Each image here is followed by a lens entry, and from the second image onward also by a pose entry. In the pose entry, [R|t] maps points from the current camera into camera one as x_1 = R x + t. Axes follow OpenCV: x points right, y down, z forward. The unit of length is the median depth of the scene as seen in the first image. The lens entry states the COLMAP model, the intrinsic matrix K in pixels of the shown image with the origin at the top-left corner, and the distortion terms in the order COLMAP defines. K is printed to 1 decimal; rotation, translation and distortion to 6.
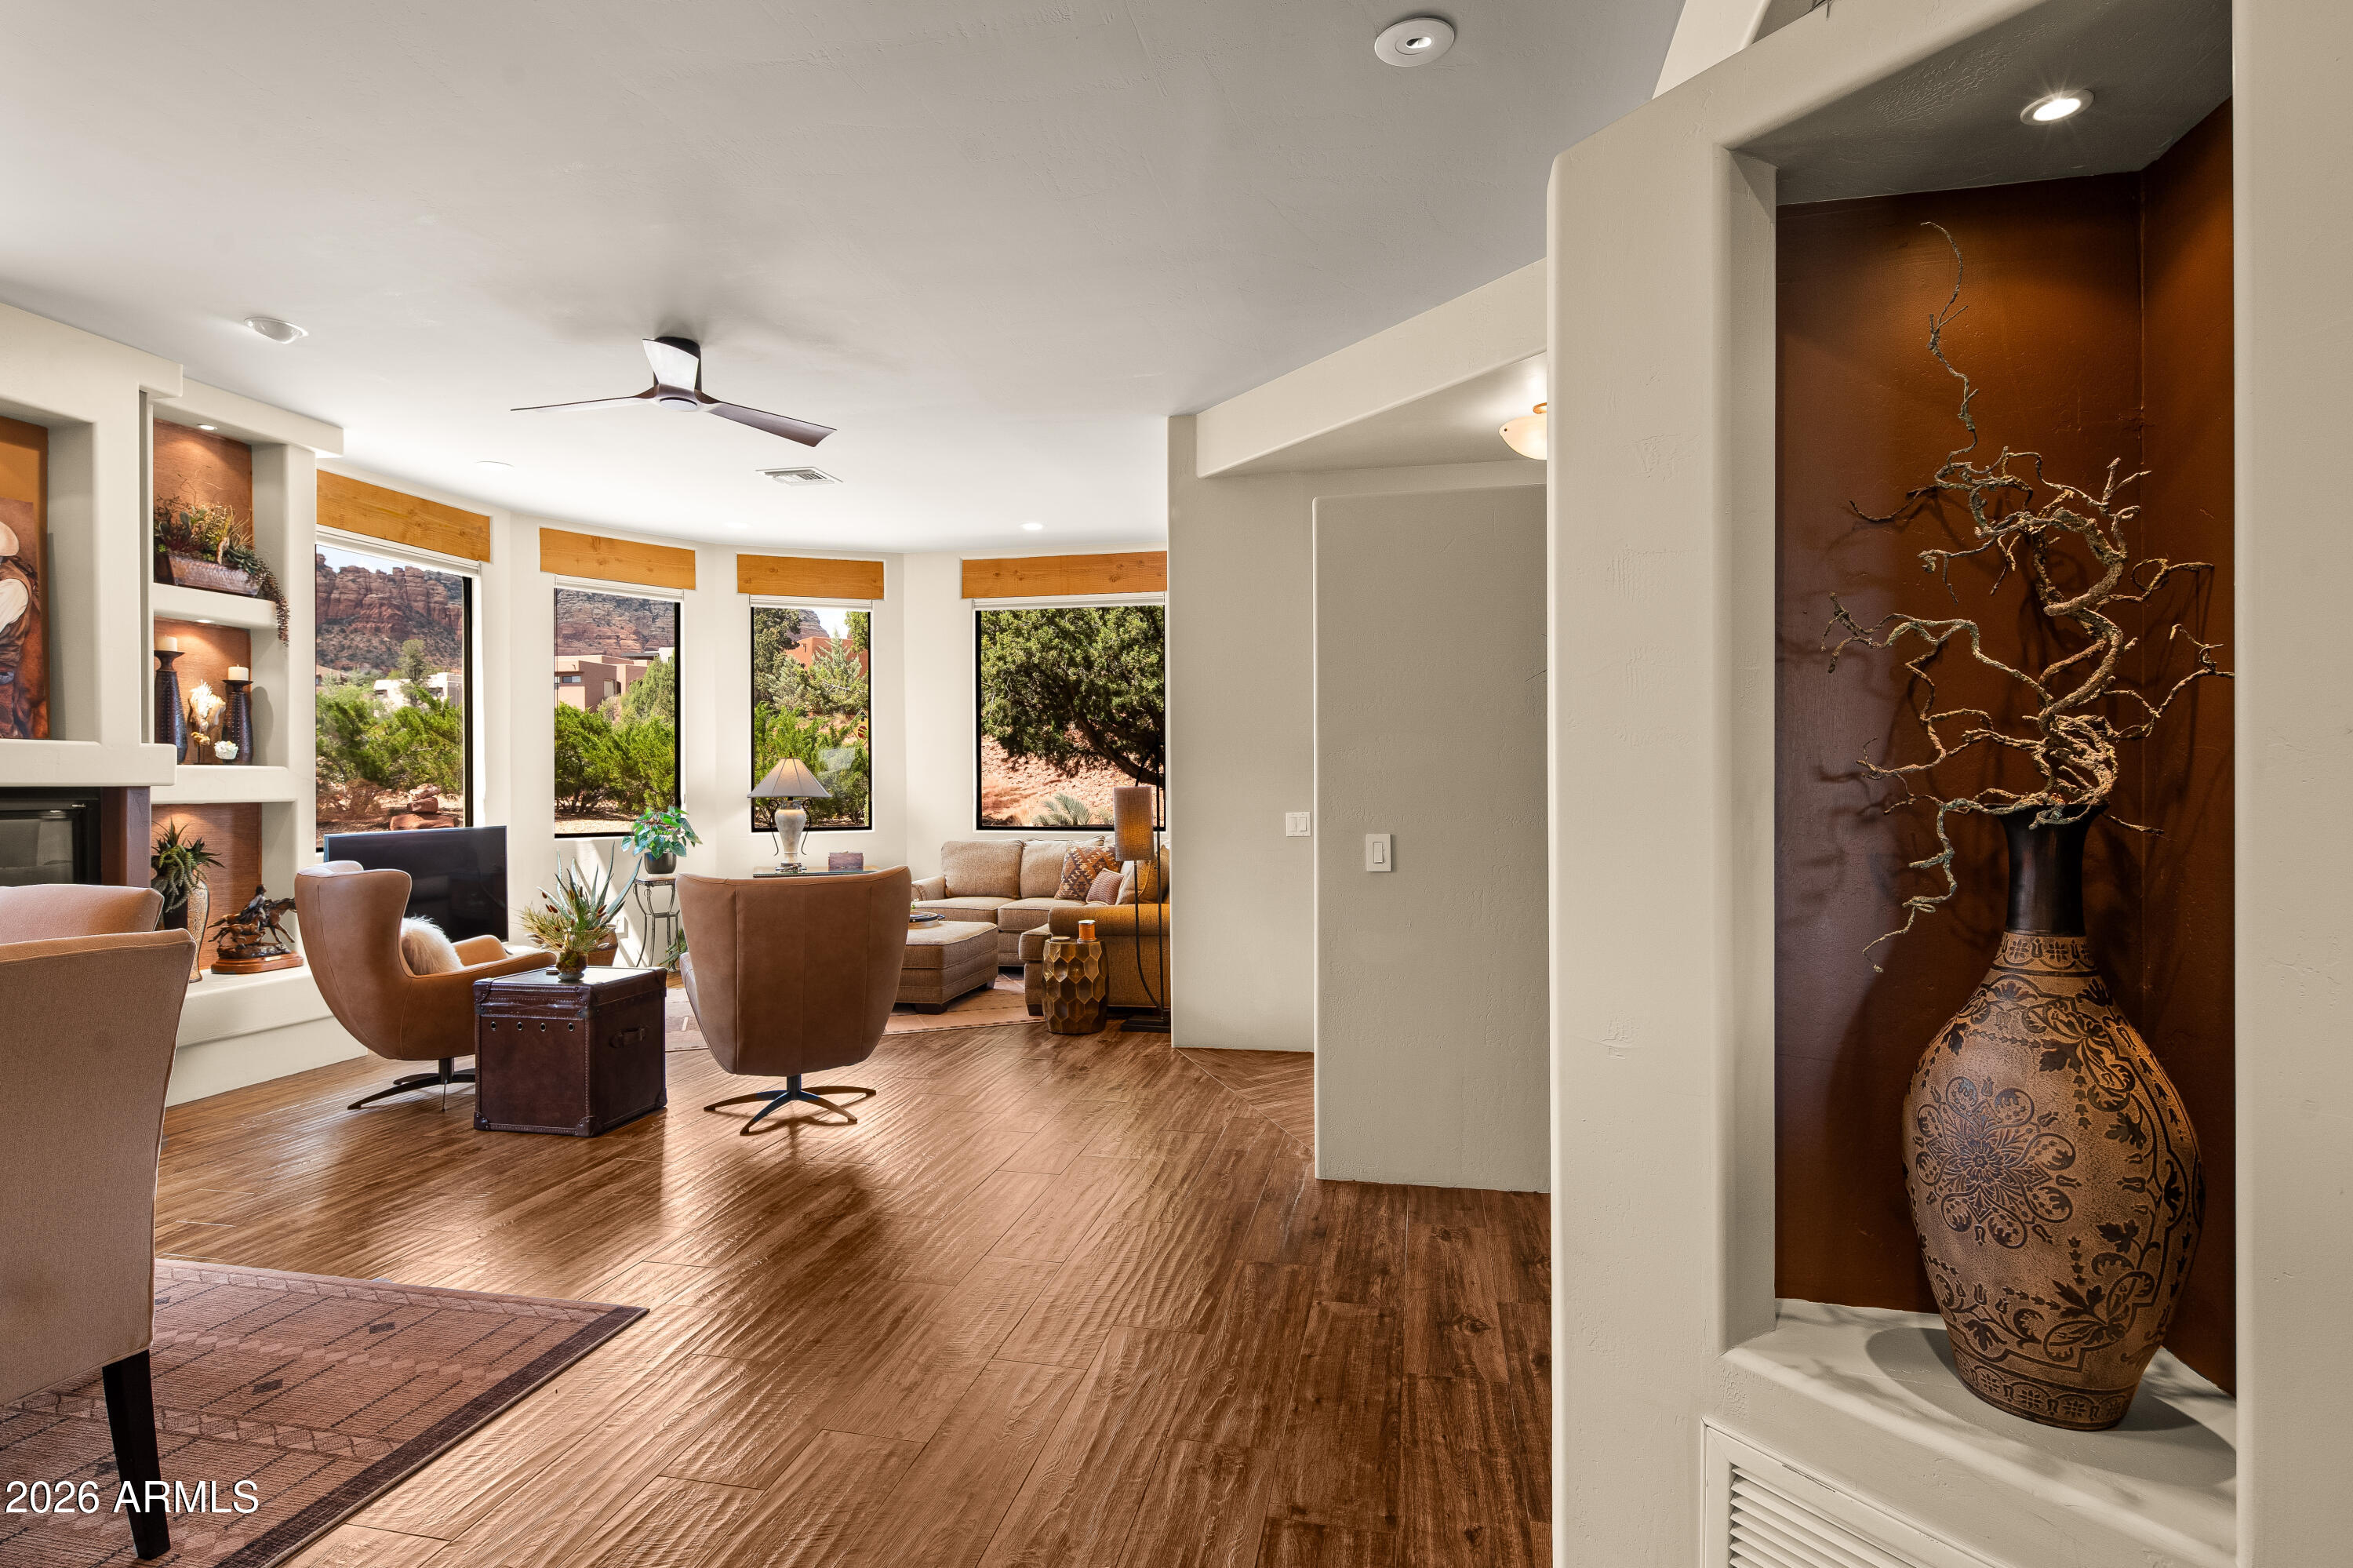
lens RADIAL K [[1155.1, 0, 1157.8], [0, 1155.1, 784.9], [0, 0, 1]] dist [0.003158, -0.006041]
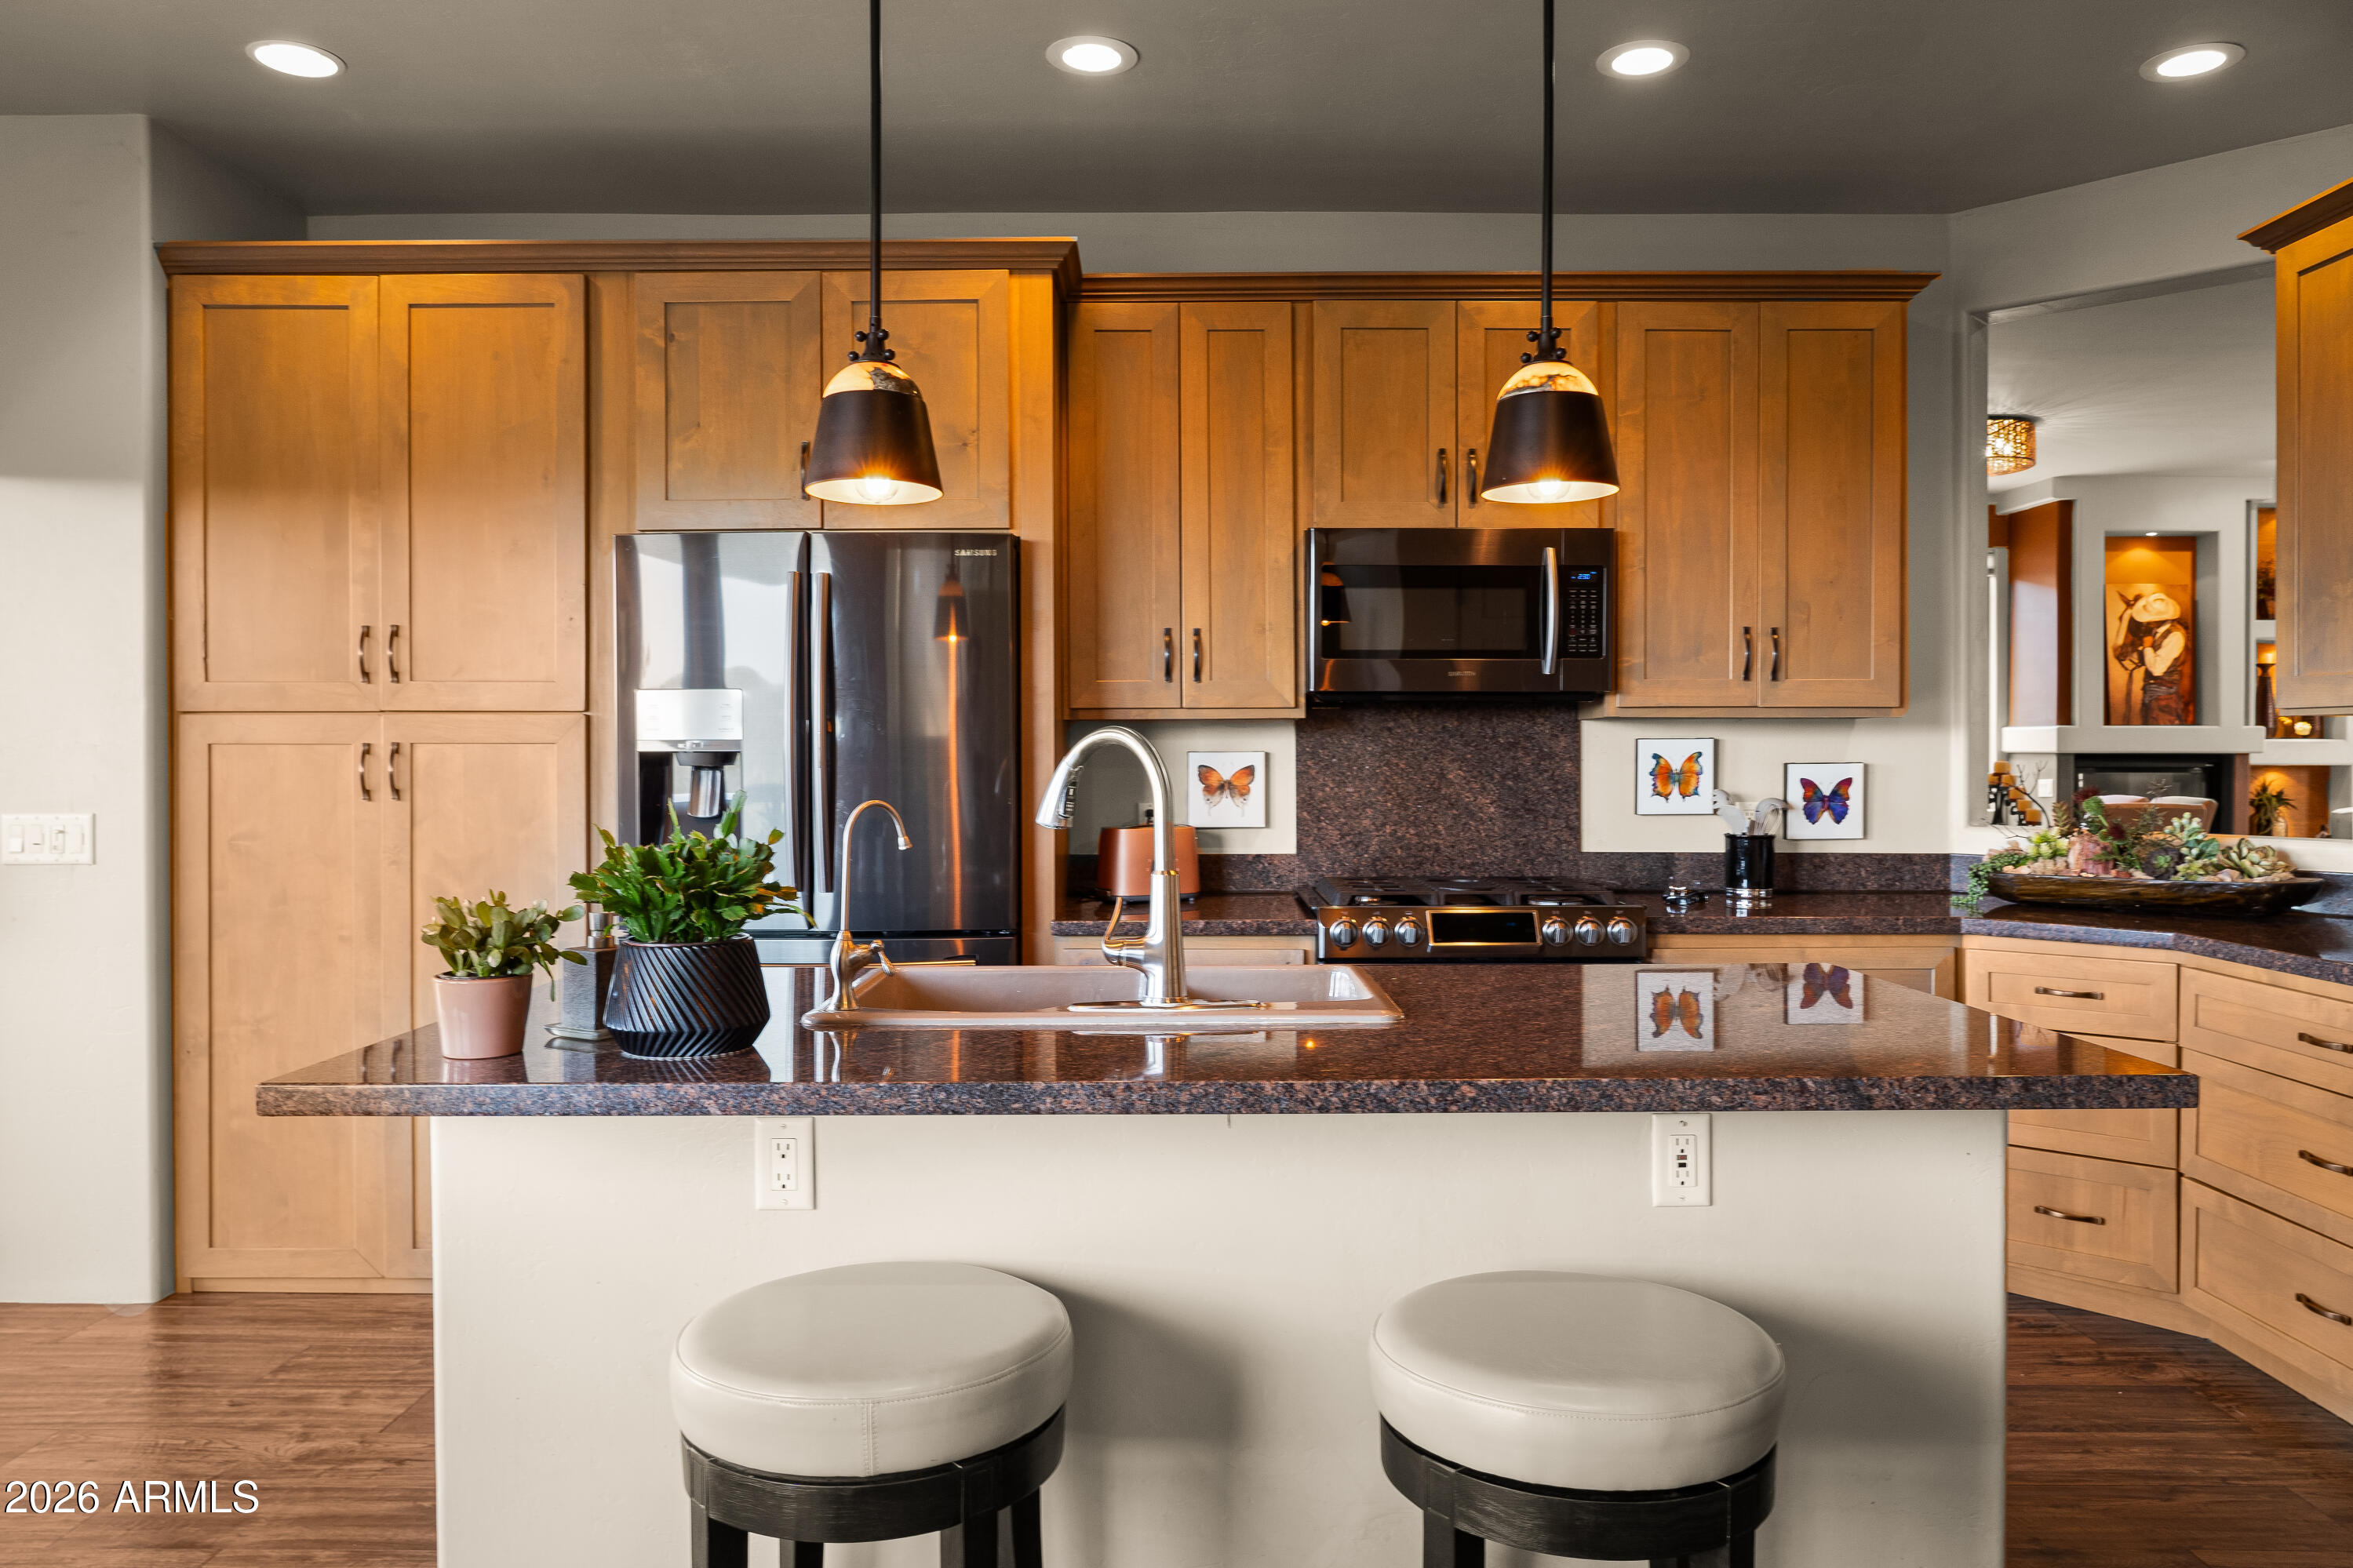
lens RADIAL K [[1635.1, 0, 1222.4], [0, 1635.1, 777.8], [0, 0, 1]] dist [-0.007370, -0.001819]
pose [[0.224772, 0.013076, -0.974324, 0.859523], [-0.002222, 0.999914, 0.012906, 0.007784], [0.974409, -0.000736, 0.224782, -0.757036]]
